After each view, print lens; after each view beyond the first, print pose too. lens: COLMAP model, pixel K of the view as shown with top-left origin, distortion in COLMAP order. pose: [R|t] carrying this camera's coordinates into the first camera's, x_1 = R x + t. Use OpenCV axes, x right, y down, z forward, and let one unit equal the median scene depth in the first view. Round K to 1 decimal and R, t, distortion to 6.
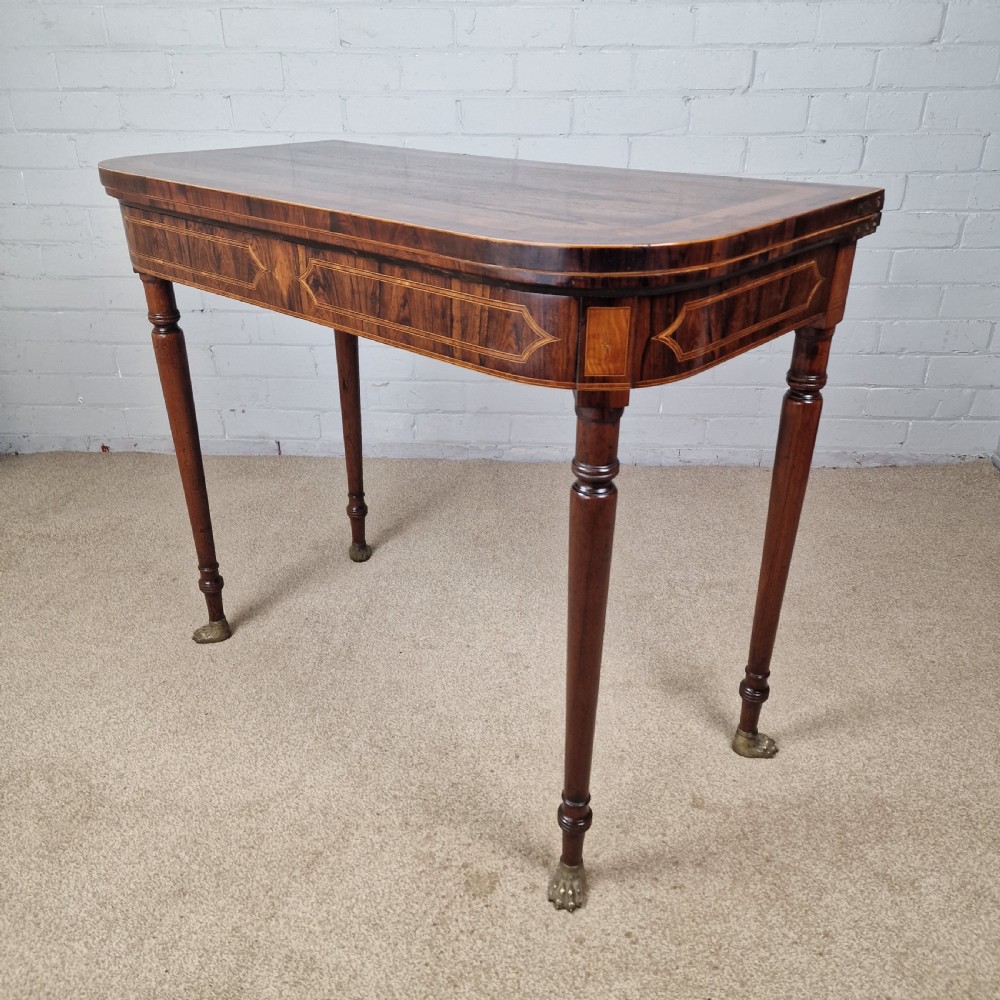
lens RADIAL K [[872.6, 0, 500.0], [0, 872.6, 500.0], [0, 0, 1]] dist [0.090698, -0.085497]
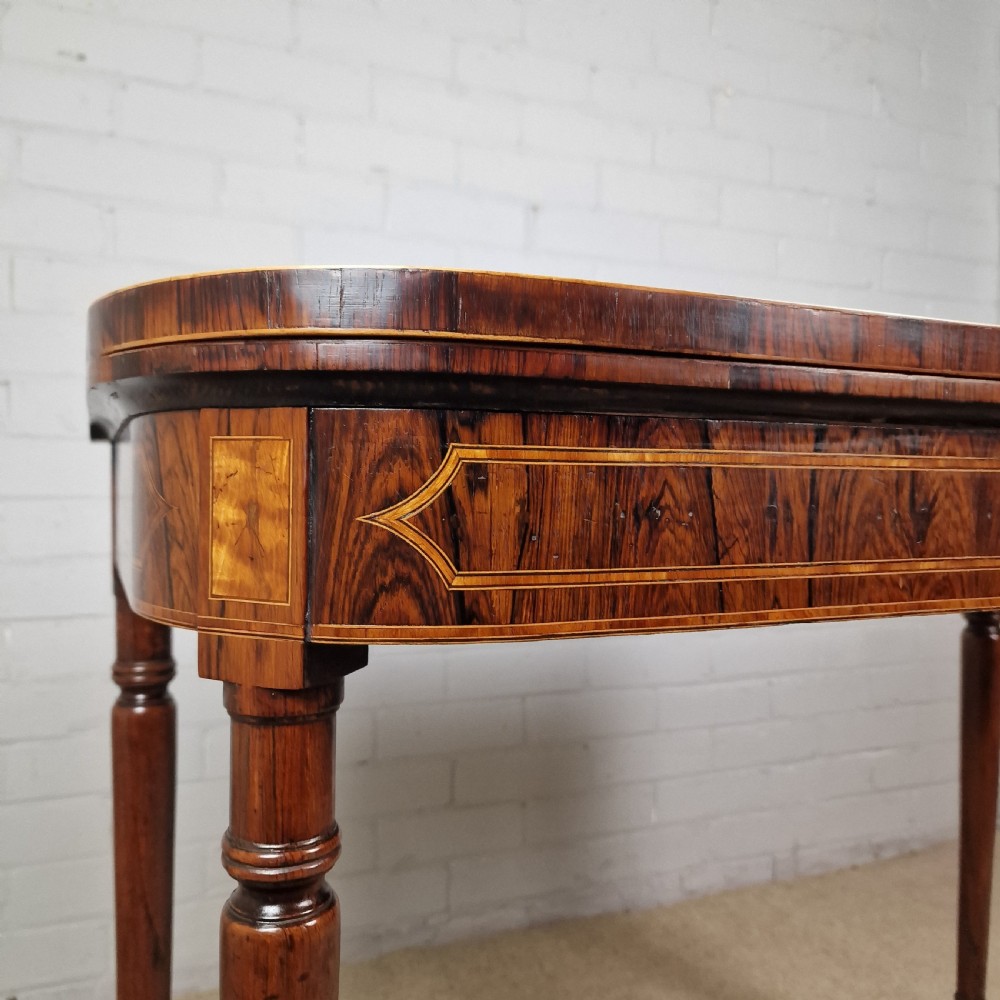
lens RADIAL K [[914.0, 0, 503.0], [0, 914.0, 500.6], [0, 0, 1]] dist [0.059558, -0.098269]
pose [[0.899487, 0.003985, 0.436928, -0.415215], [0.184286, 0.903210, -0.387621, -0.120707], [-0.396183, 0.429180, 0.811692, 0.607383]]
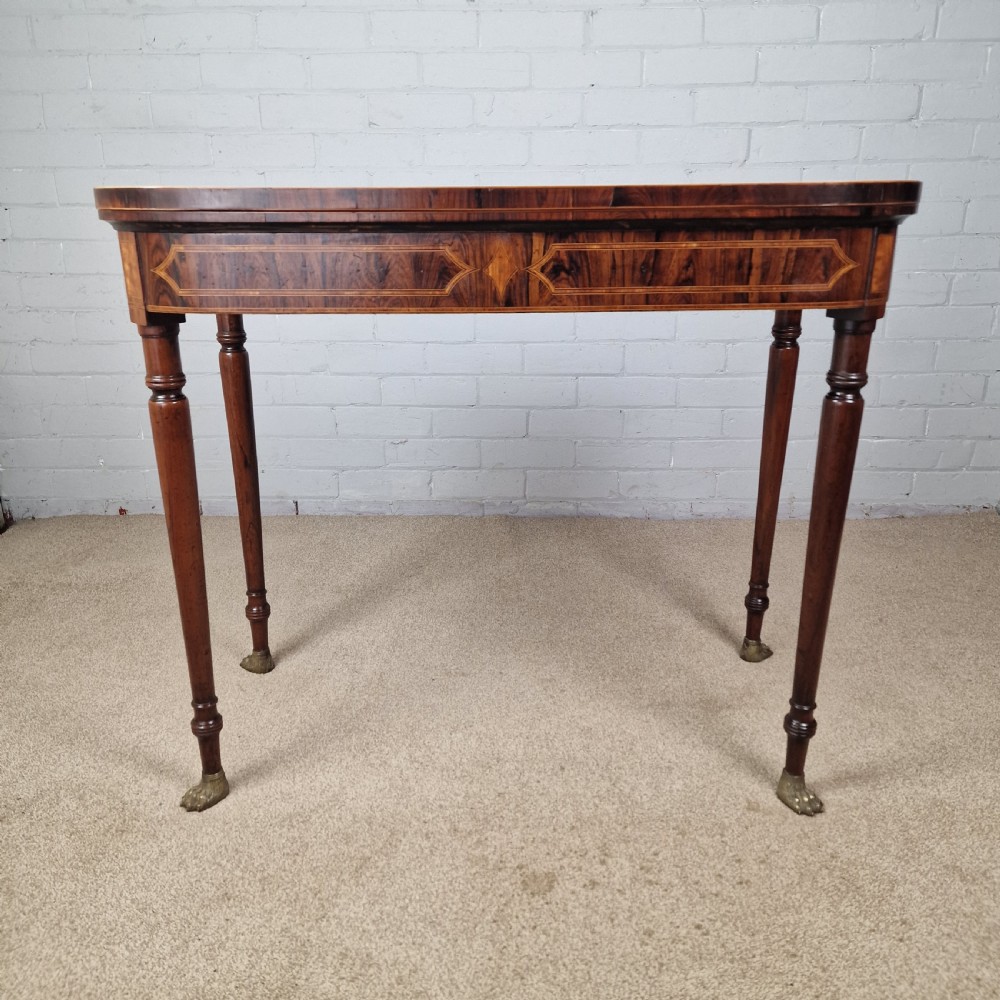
lens RADIAL K [[869.8, 0, 498.4], [0, 869.8, 497.0], [0, 0, 1]] dist [0.090487, -0.085298]
pose [[0.999749, -0.010345, 0.019866, -0.070432], [0.013094, 0.989544, -0.143638, 0.138093], [-0.018172, 0.143862, 0.989431, -0.005035]]
